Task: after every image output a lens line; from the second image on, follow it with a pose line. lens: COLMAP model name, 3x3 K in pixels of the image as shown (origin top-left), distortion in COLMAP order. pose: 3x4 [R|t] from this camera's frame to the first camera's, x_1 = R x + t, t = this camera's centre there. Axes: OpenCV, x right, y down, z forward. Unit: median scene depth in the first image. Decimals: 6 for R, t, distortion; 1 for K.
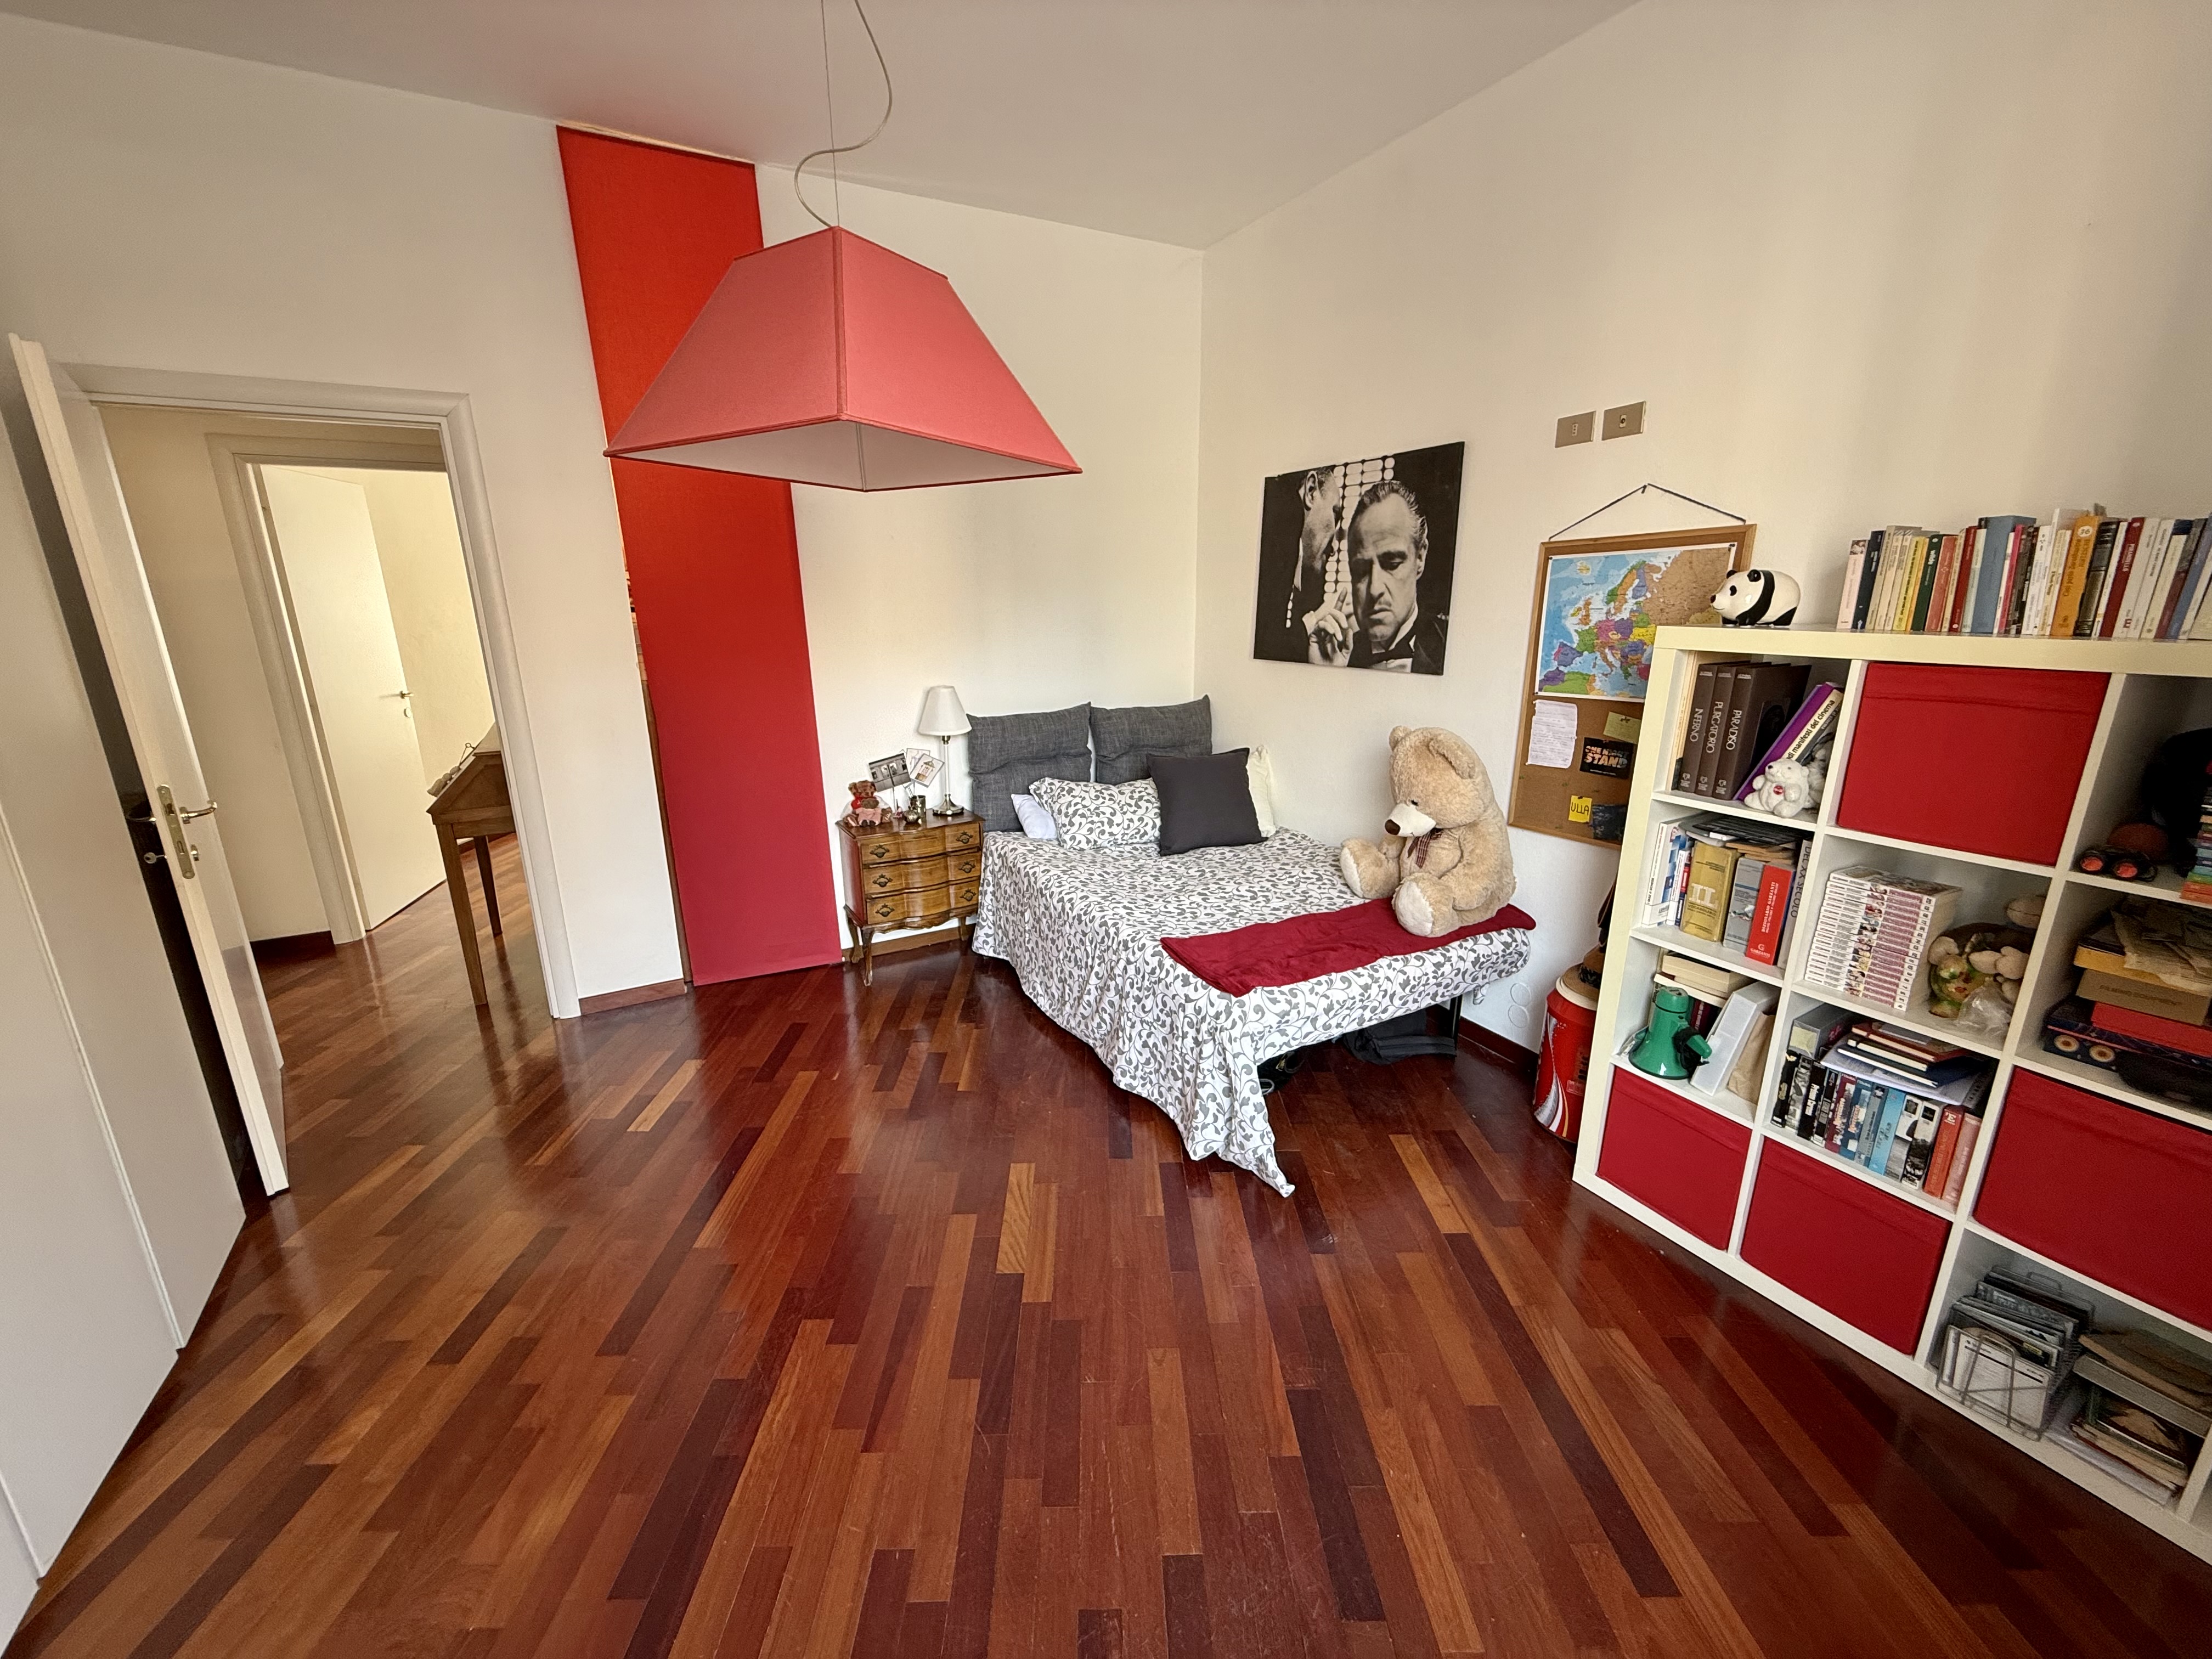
lens RADIAL K [[882.7, 0, 1101.5], [0, 882.7, 828.1], [0, 0, 1]] dist [-0.000227, -0.000245]
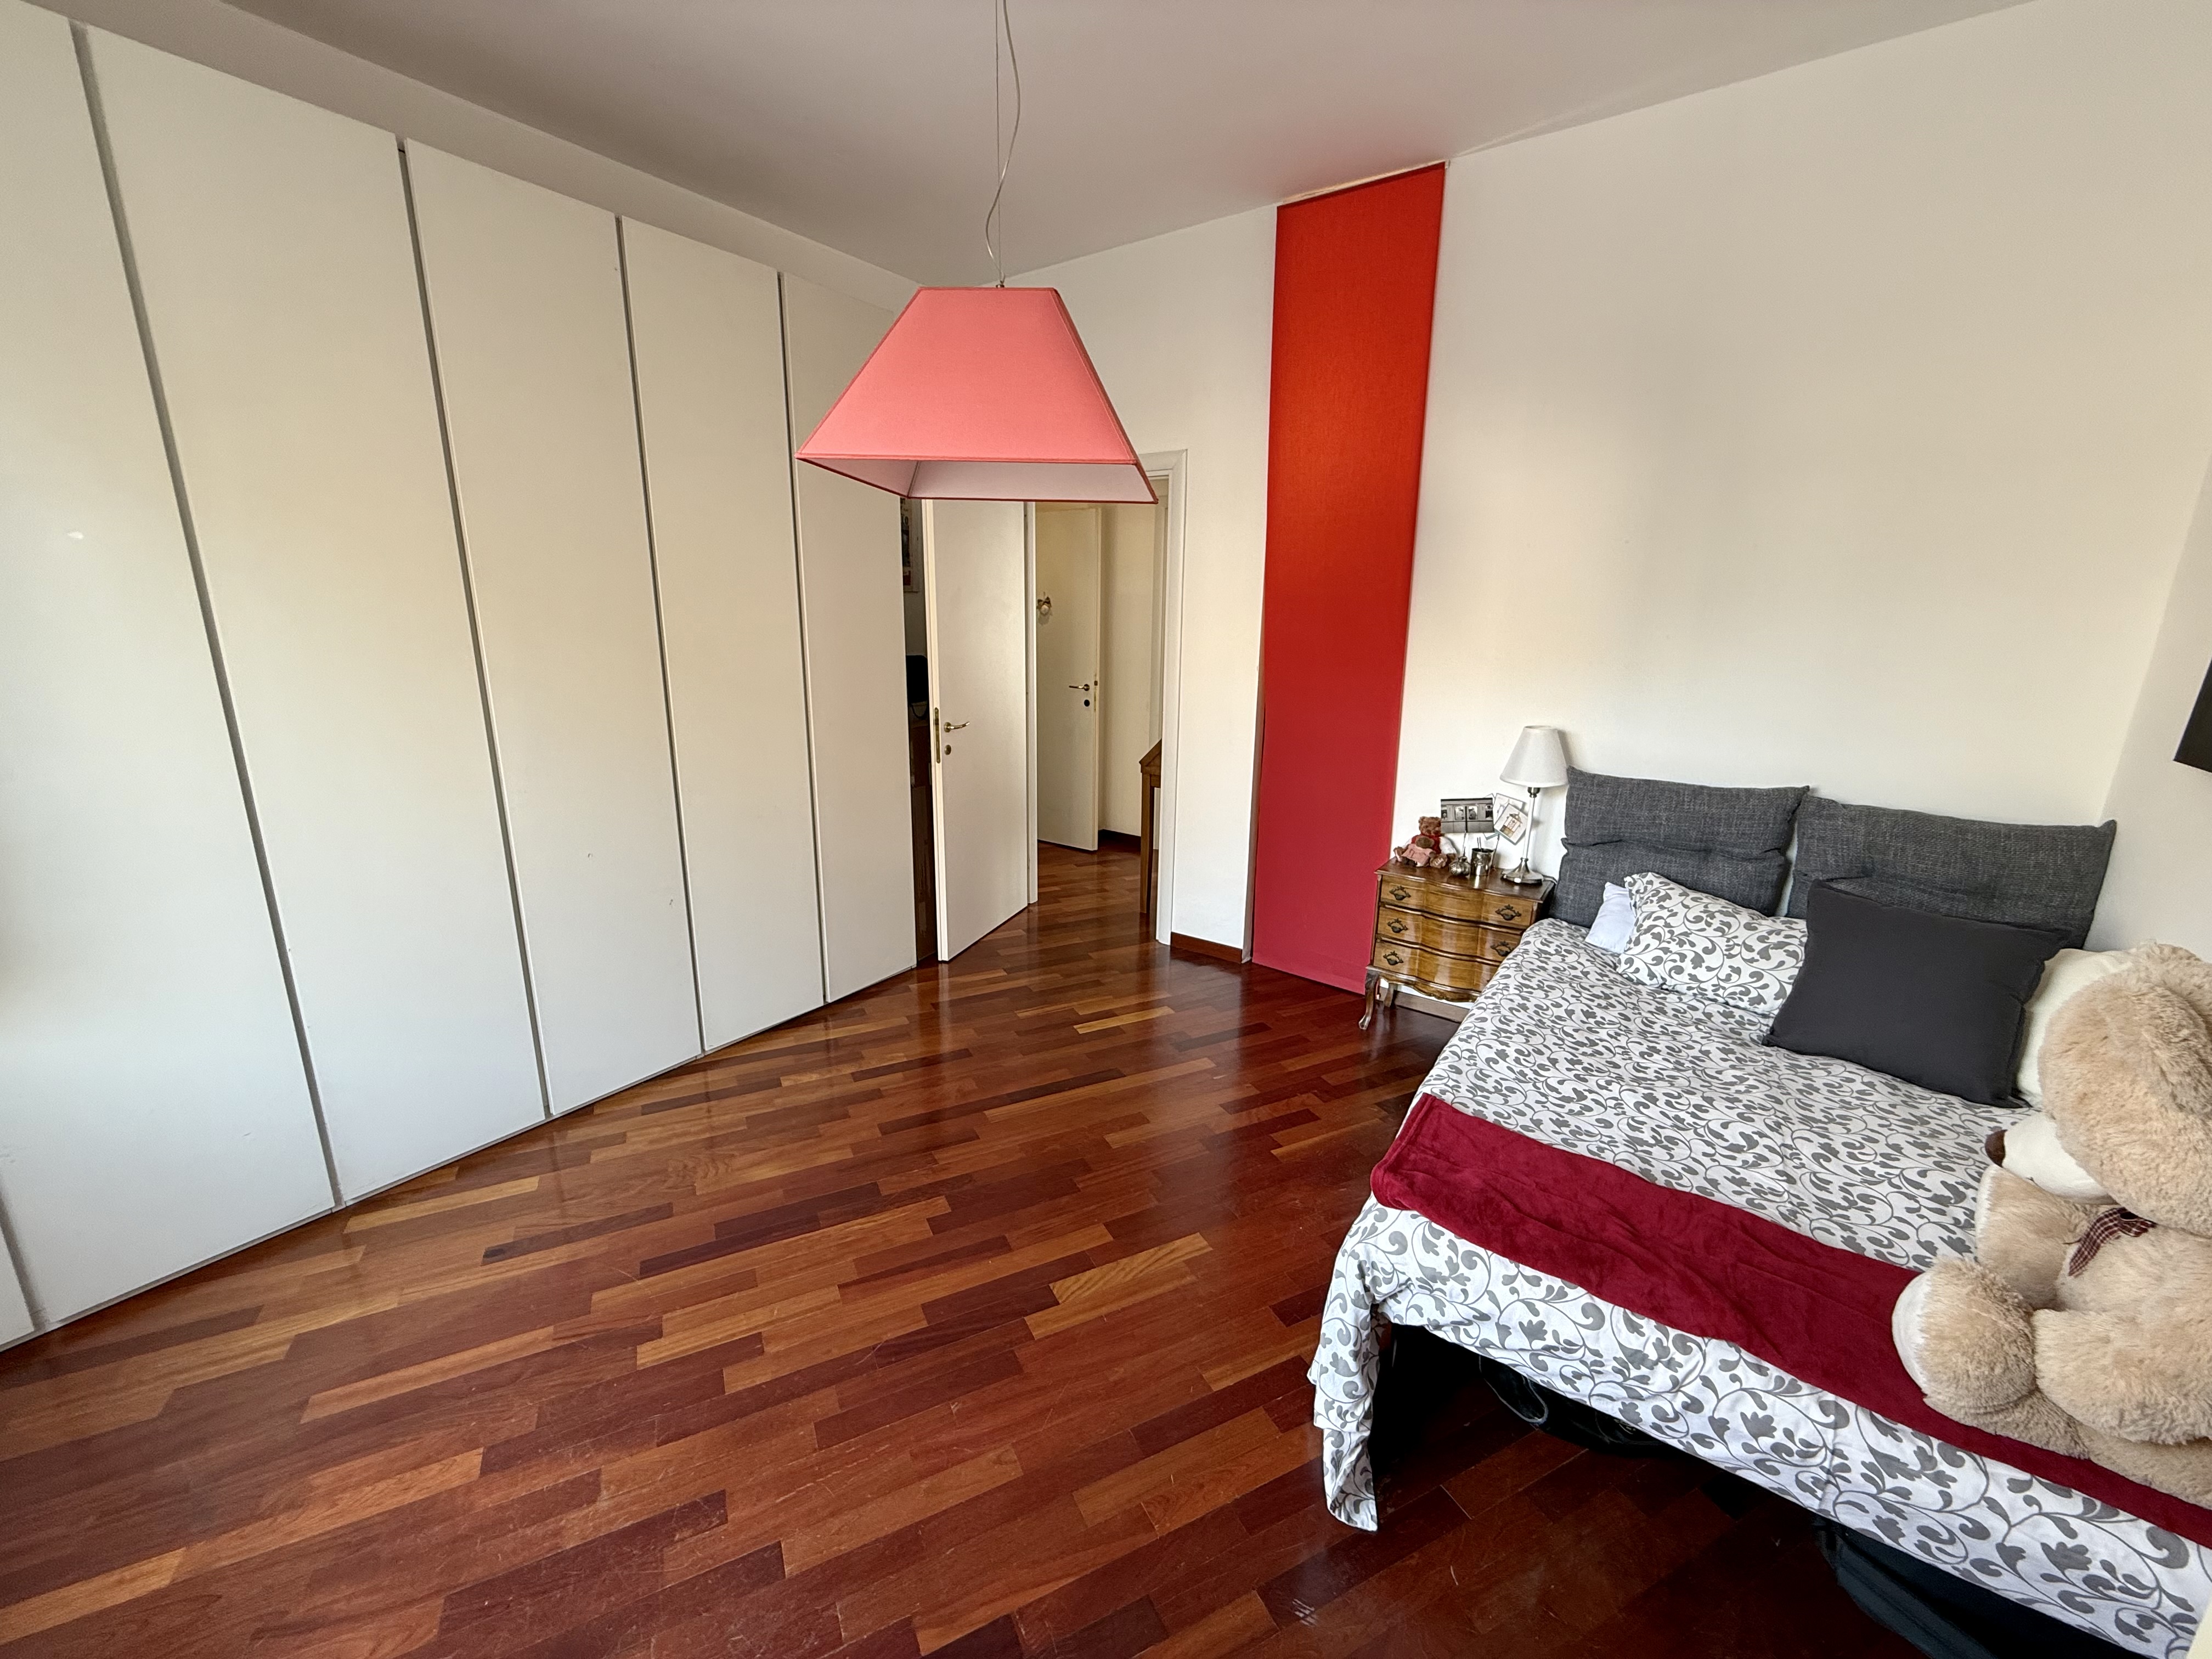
lens RADIAL K [[882.7, 0, 1101.5], [0, 882.7, 828.1], [0, 0, 1]] dist [-0.000227, -0.000245]
pose [[0.430352, 0.233887, -0.871834, 0.410945], [-0.253336, 0.958325, 0.132039, -0.084003], [0.866382, 0.164043, 0.471669, 0.315104]]
